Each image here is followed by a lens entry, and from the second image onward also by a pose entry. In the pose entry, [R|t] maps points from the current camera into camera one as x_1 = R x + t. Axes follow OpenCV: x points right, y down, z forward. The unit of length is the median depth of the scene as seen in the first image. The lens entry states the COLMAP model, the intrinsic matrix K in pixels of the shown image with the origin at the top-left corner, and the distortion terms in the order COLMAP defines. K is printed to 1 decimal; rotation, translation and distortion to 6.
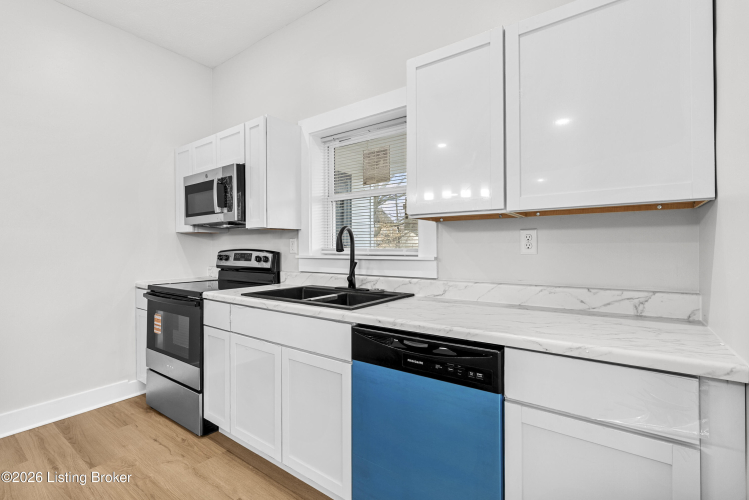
lens RADIAL K [[342.8, 0, 373.7], [0, 342.8, 248.8], [0, 0, 1]] dist [-0.000382, 0.000628]
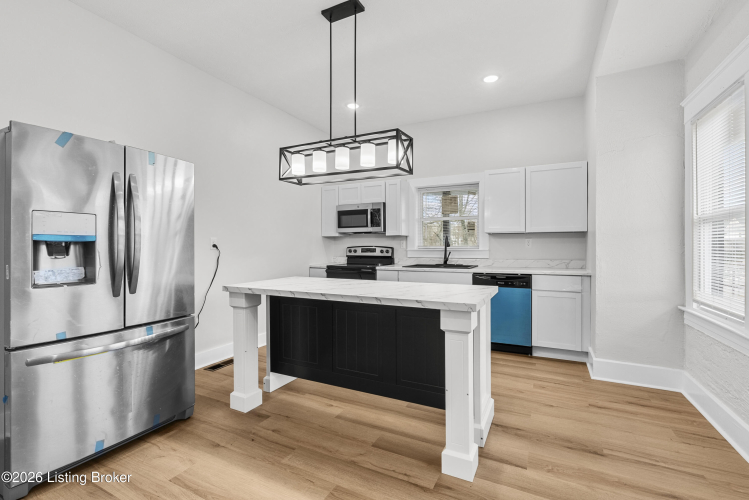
lens RADIAL K [[342.8, 0, 375.5], [0, 342.8, 248.2], [0, 0, 1]] dist [-0.000382, 0.000628]
pose [[0.984213, 0.003030, 0.176965, -0.742690], [-0.002996, 0.999995, -0.000460, 0.014317], [-0.176965, -0.000078, 0.984217, -0.876268]]
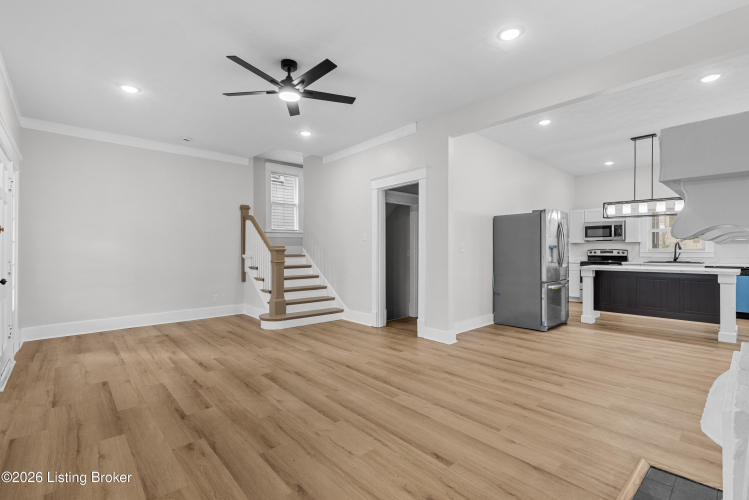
lens RADIAL K [[342.8, 0, 376.4], [0, 342.8, 251.5], [0, 0, 1]] dist [-0.000382, 0.000628]
pose [[0.982550, 0.002657, -0.185980, -1.860029], [-0.002013, 0.999991, 0.003652, 0.015389], [0.185988, -0.003214, 0.982547, -2.233360]]
